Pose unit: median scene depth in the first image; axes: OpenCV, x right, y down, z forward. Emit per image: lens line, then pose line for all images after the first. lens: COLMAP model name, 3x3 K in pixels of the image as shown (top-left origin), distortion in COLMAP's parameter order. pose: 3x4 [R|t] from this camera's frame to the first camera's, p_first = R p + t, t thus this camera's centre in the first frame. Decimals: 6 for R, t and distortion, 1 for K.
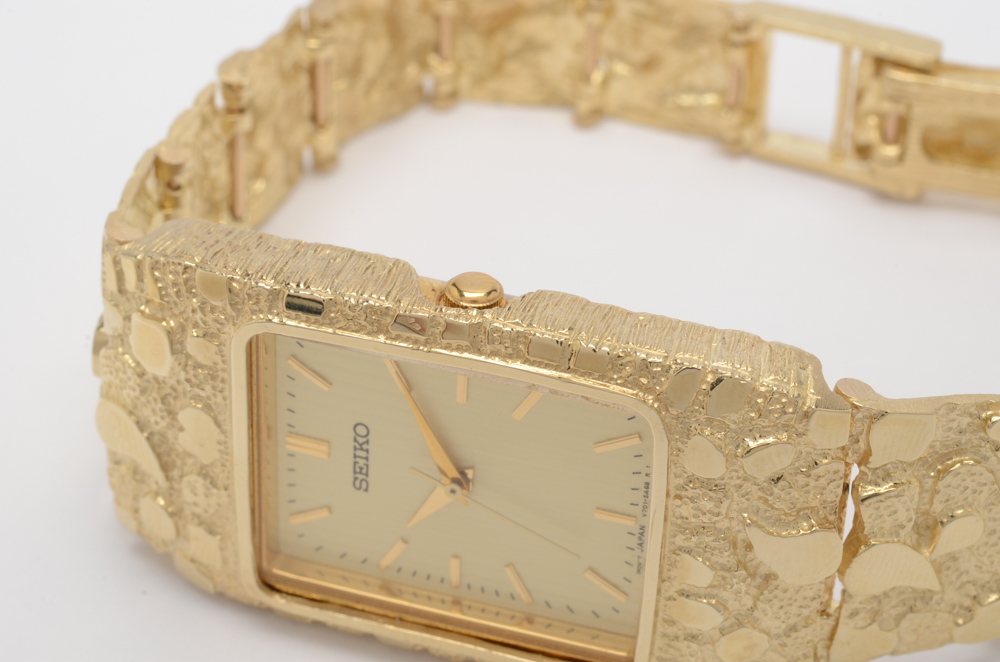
lens RADIAL K [[2762.3, 0, 500.0], [0, 2762.3, 331.0], [0, 0, 1]] dist [-0.117494, -0.066442]
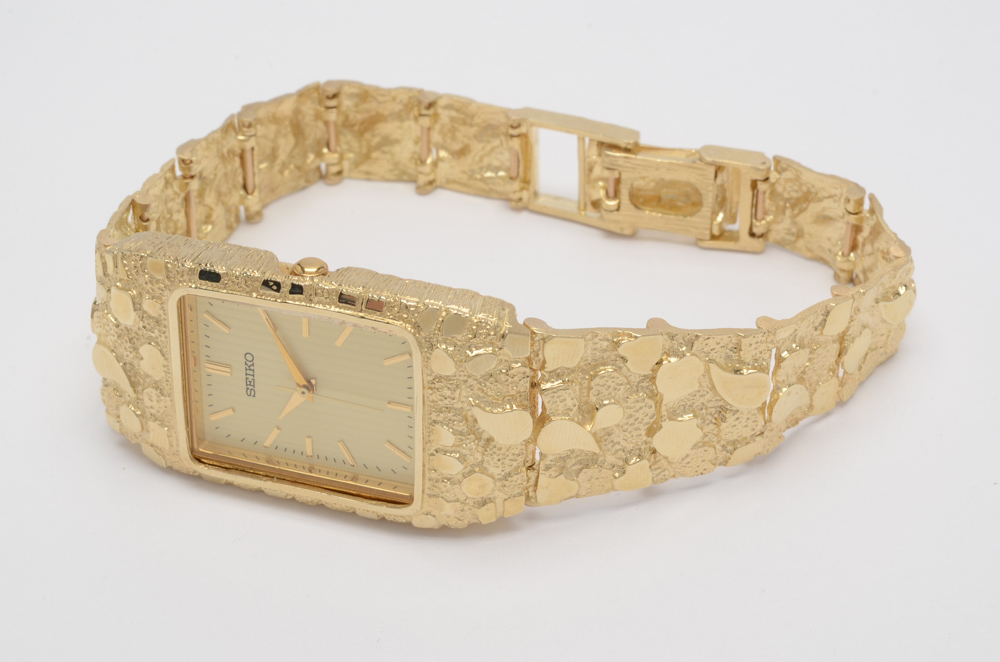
lens RADIAL K [[2566.6, 0, 500.0], [0, 2566.6, 331.0], [0, 0, 1]] dist [-0.034290, -0.067825]
pose [[0.999406, -0.005753, -0.033978, 0.150475], [0.003473, 0.997761, -0.066784, 0.121873], [0.034286, 0.066626, 0.997189, -0.522799]]
